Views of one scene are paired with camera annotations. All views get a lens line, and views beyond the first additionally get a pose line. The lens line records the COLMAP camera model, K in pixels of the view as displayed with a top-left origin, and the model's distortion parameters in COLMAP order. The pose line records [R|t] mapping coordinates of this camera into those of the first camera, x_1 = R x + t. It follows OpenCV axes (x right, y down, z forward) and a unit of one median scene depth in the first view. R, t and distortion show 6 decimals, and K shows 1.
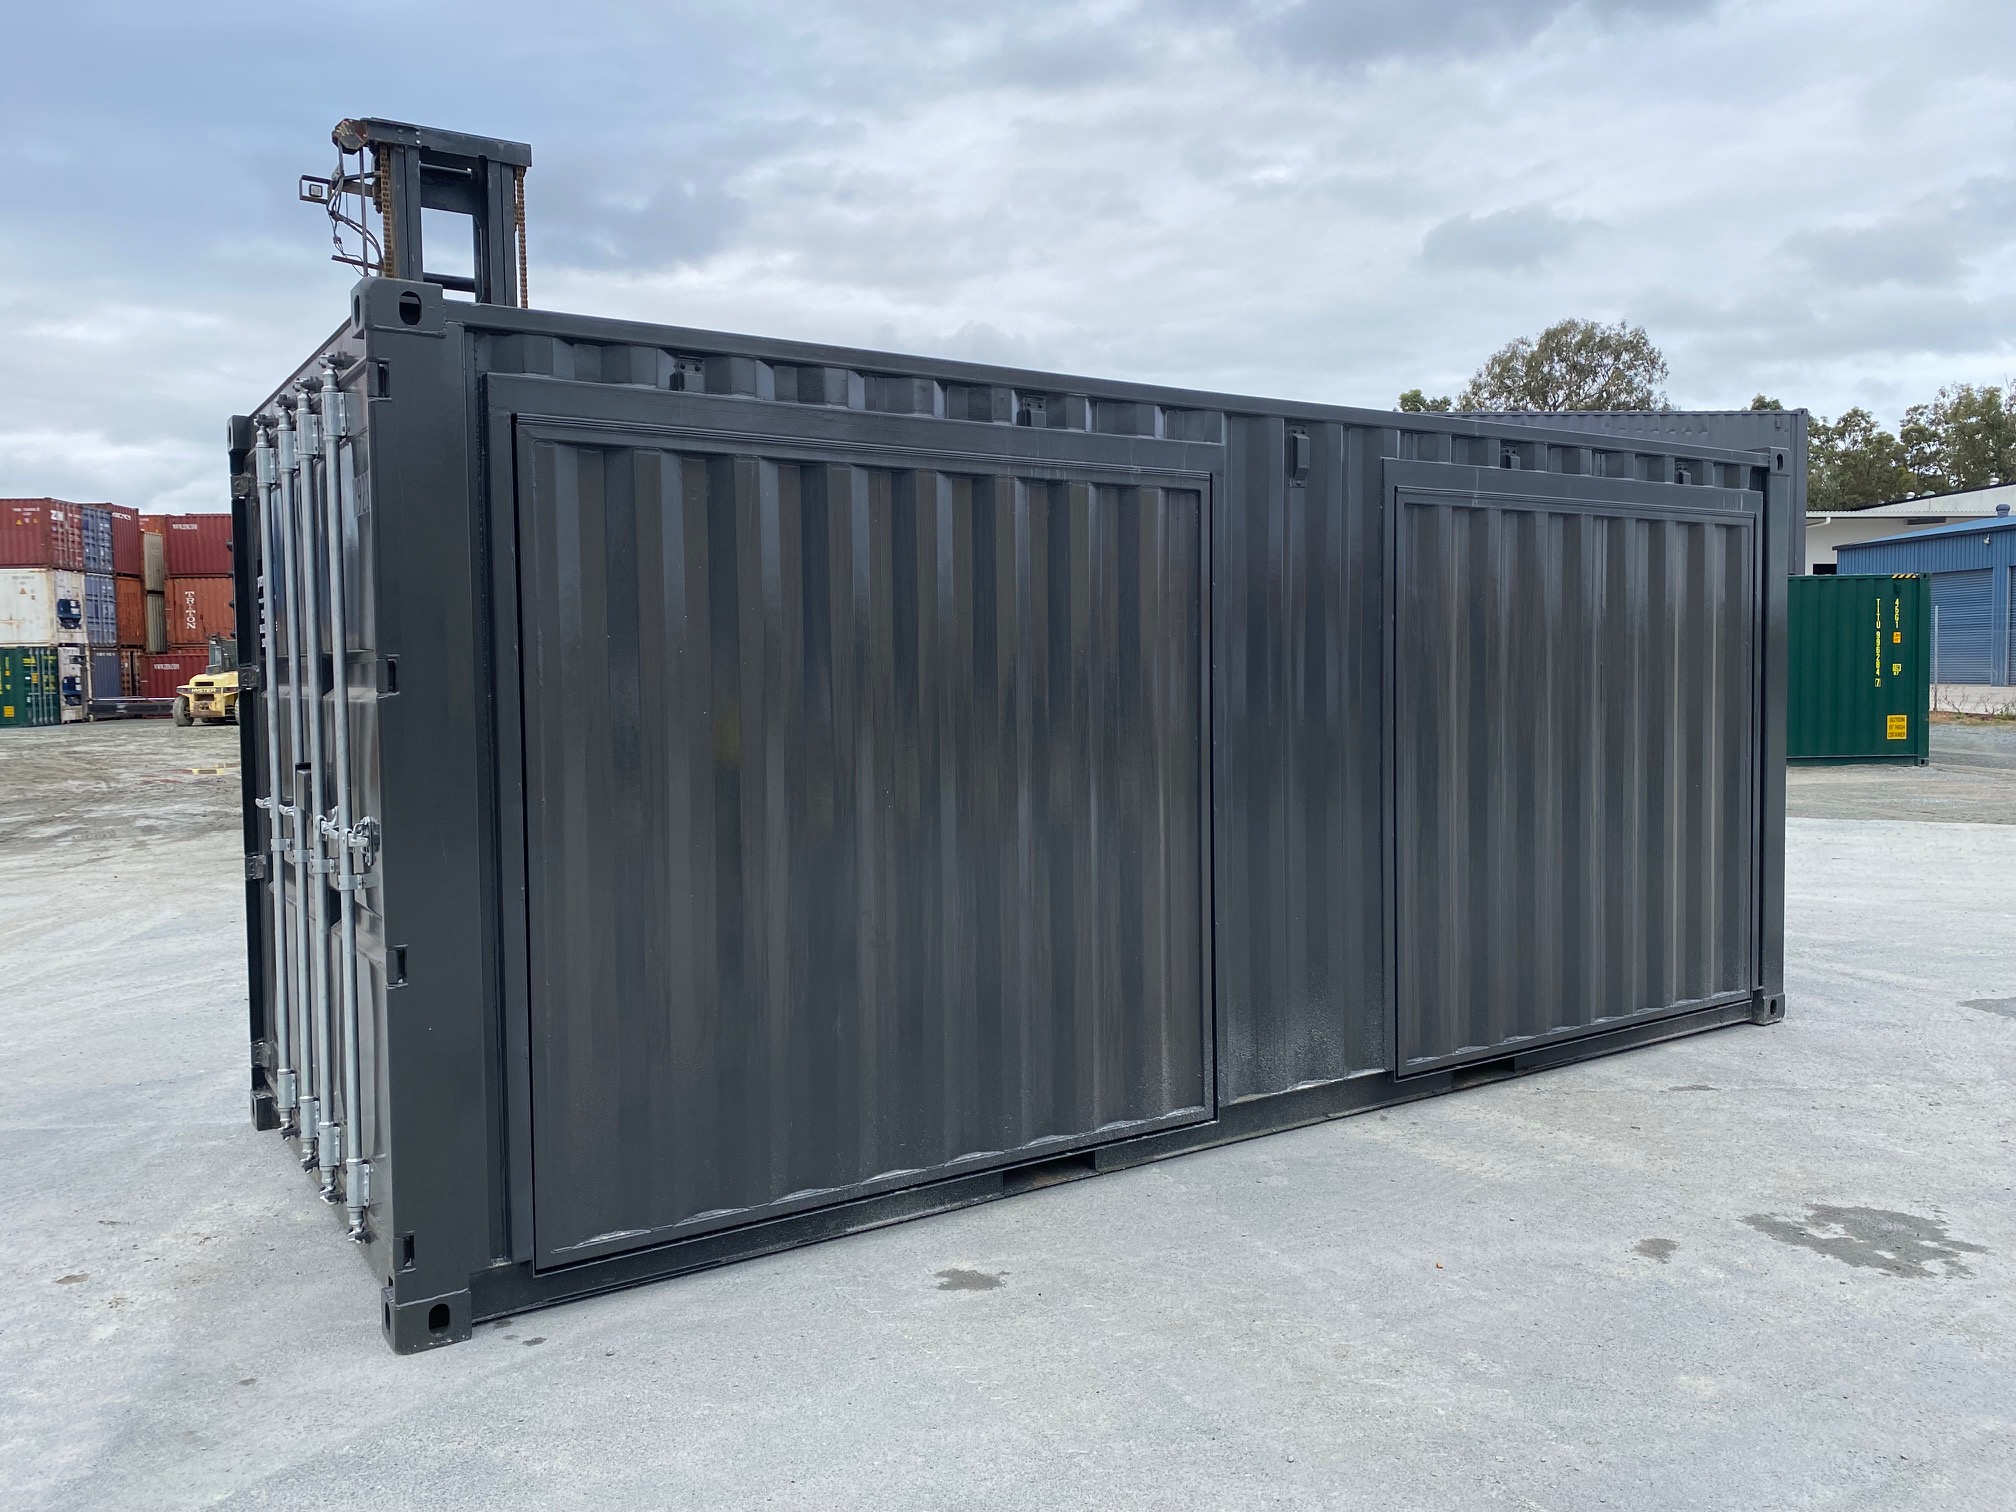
lens RADIAL K [[1544.7, 0, 1004.3], [0, 1544.7, 748.7], [0, 0, 1]] dist [0.014352, 0.000808]
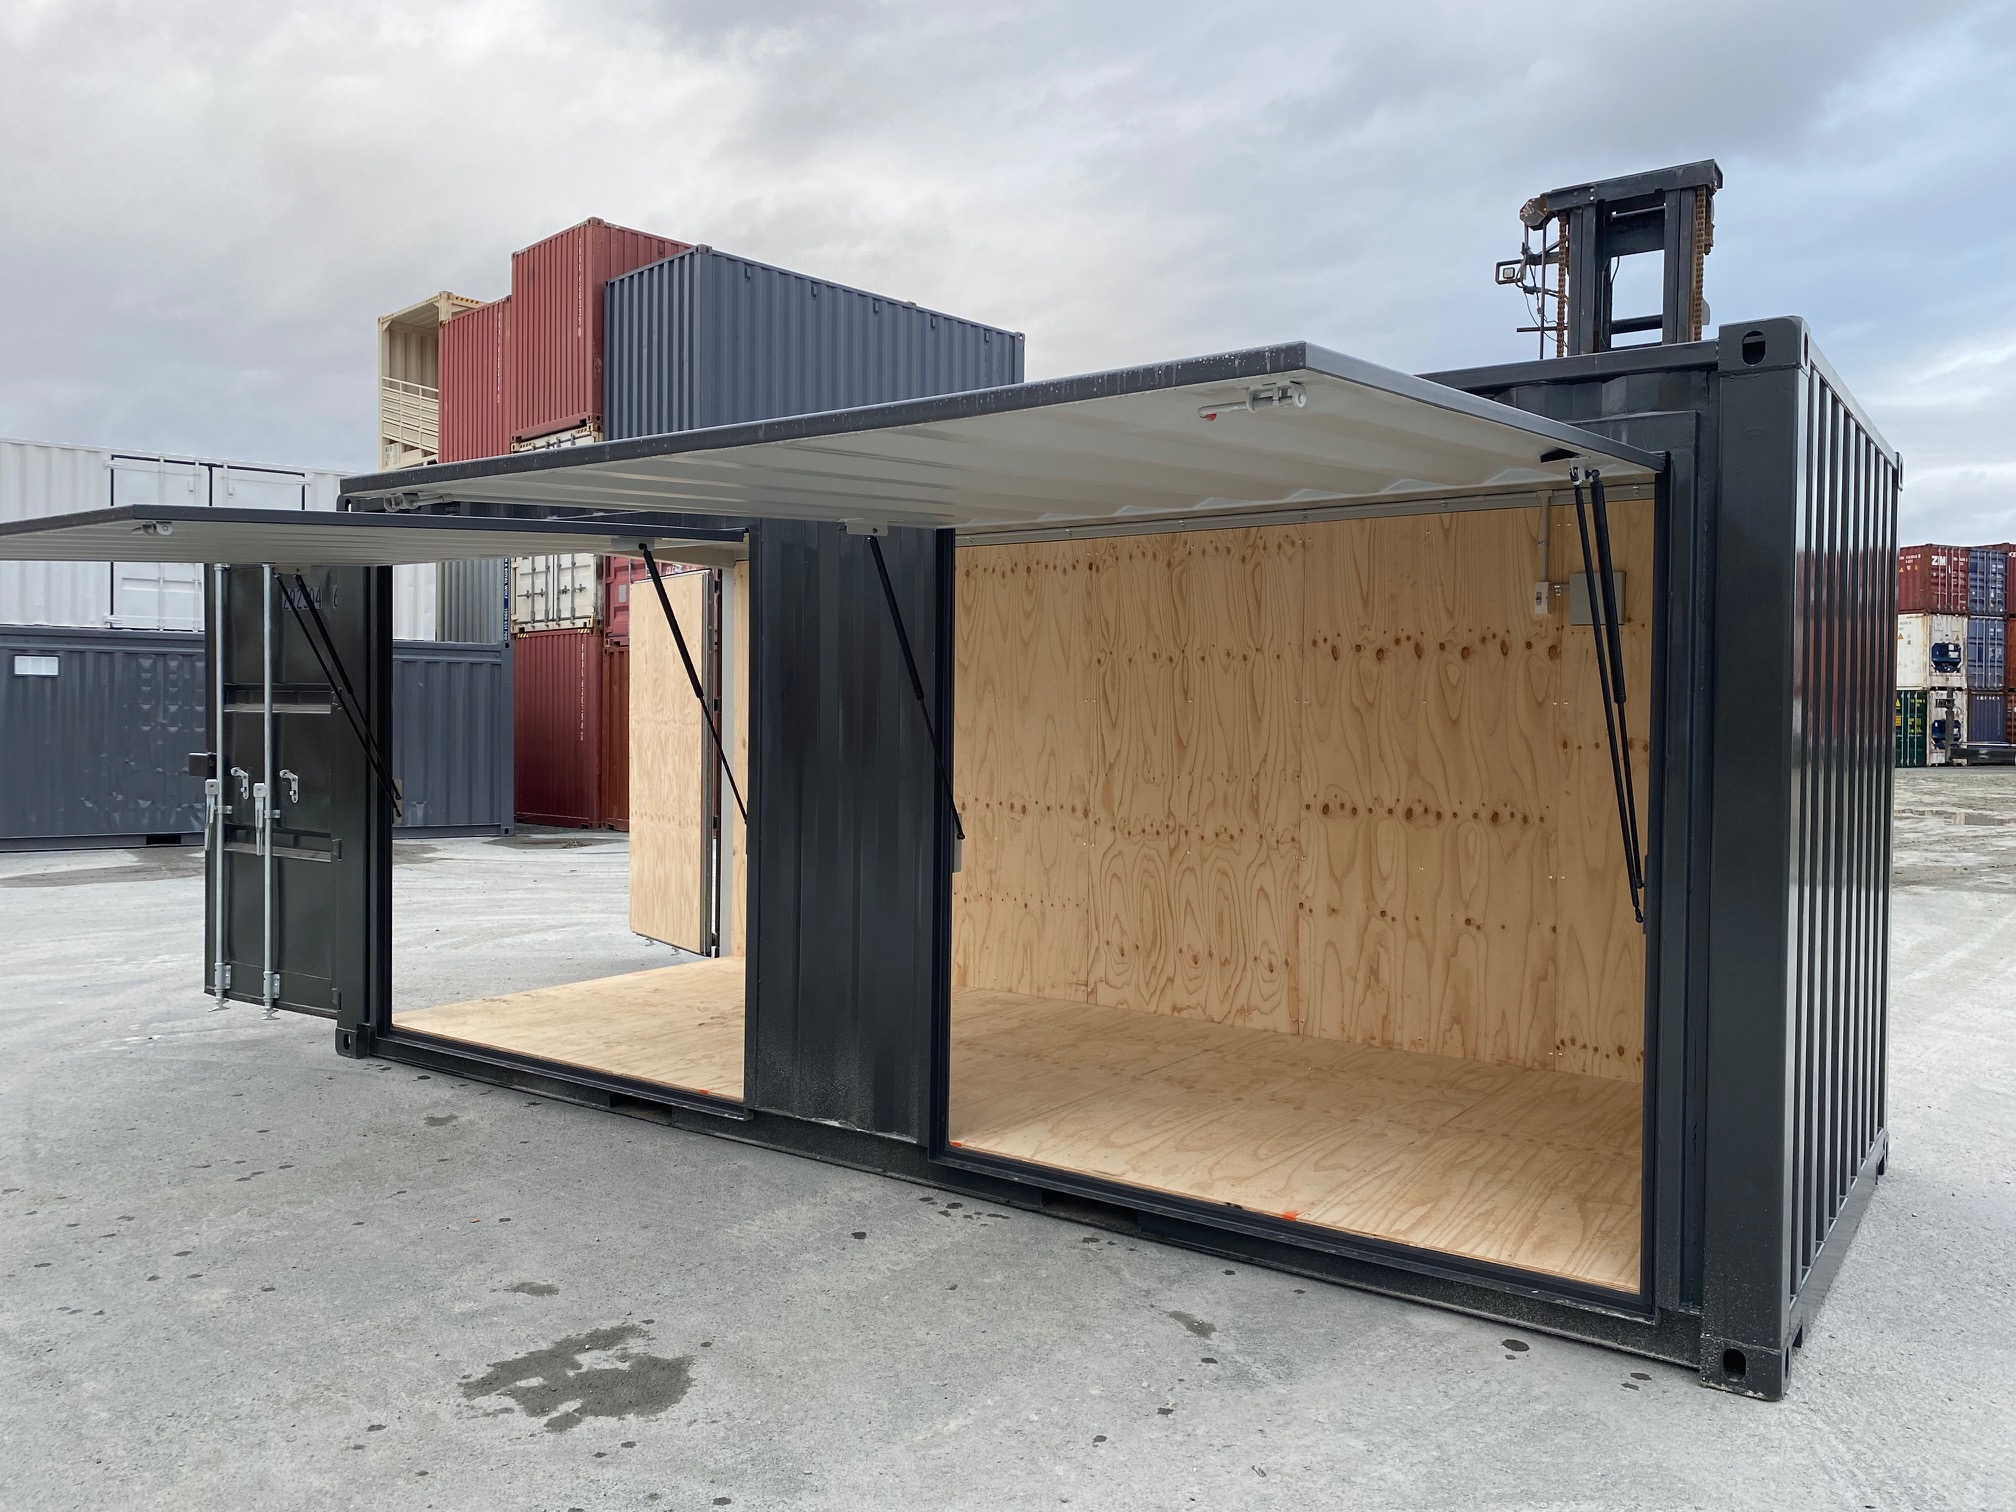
lens RADIAL K [[1544.7, 0, 1002.6], [0, 1544.7, 754.6], [0, 0, 1]] dist [0.014352, 0.000808]
pose [[0.363310, 0.042937, -0.930678, 0.456922], [-0.065689, 0.997632, 0.020382, -0.019131], [0.929349, 0.053731, 0.365271, 0.285085]]
